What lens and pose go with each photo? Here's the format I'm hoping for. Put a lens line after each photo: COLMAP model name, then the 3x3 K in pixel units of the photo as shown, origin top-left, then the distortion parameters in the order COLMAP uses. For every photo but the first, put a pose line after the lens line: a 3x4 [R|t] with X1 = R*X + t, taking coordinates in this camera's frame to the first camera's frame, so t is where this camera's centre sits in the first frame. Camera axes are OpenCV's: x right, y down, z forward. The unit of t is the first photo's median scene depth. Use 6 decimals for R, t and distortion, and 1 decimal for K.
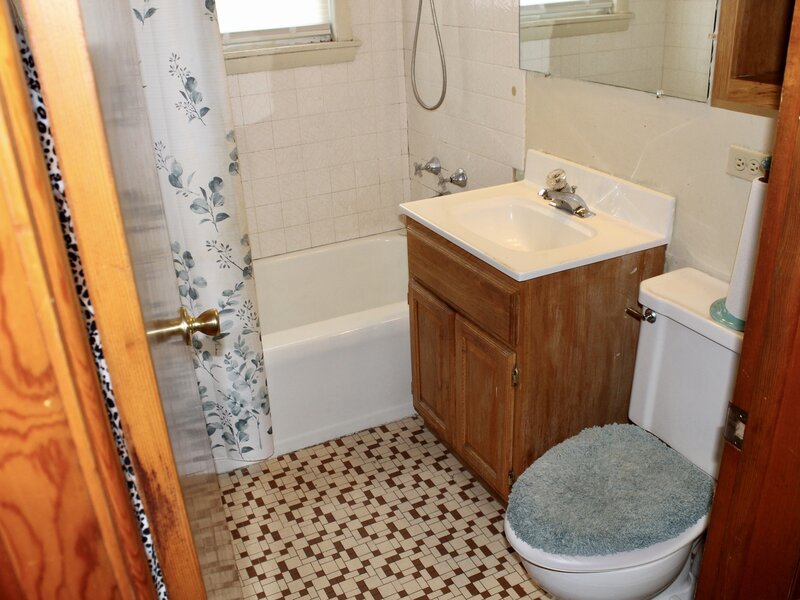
lens RADIAL K [[730.2, 0, 400.0], [0, 730.2, 300.0], [0, 0, 1]] dist [-0.173204, 0.137178]
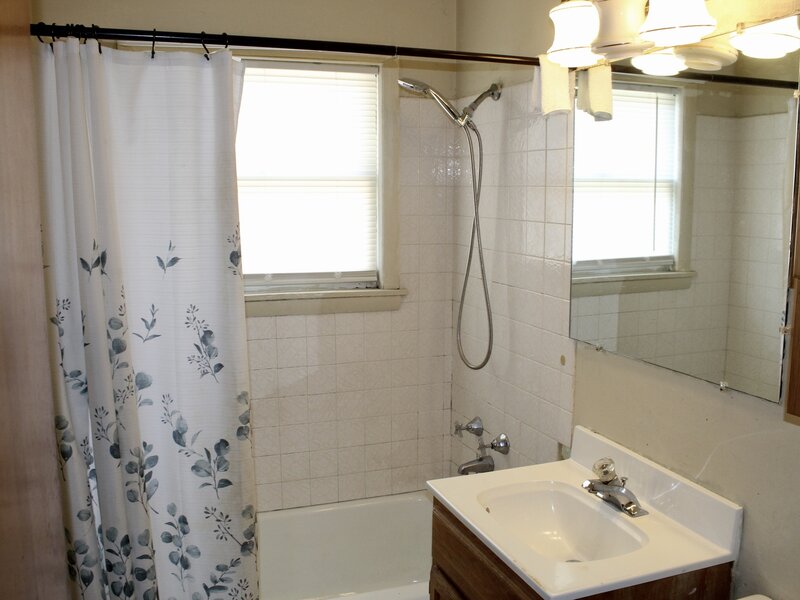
lens RADIAL K [[730.2, 0, 400.0], [0, 730.2, 300.0], [0, 0, 1]] dist [-0.173204, 0.137178]
pose [[0.993643, 0.064010, -0.092610, 0.037263], [-0.088273, 0.953542, -0.288038, -0.091143], [0.069870, 0.294382, 0.953130, 0.092106]]
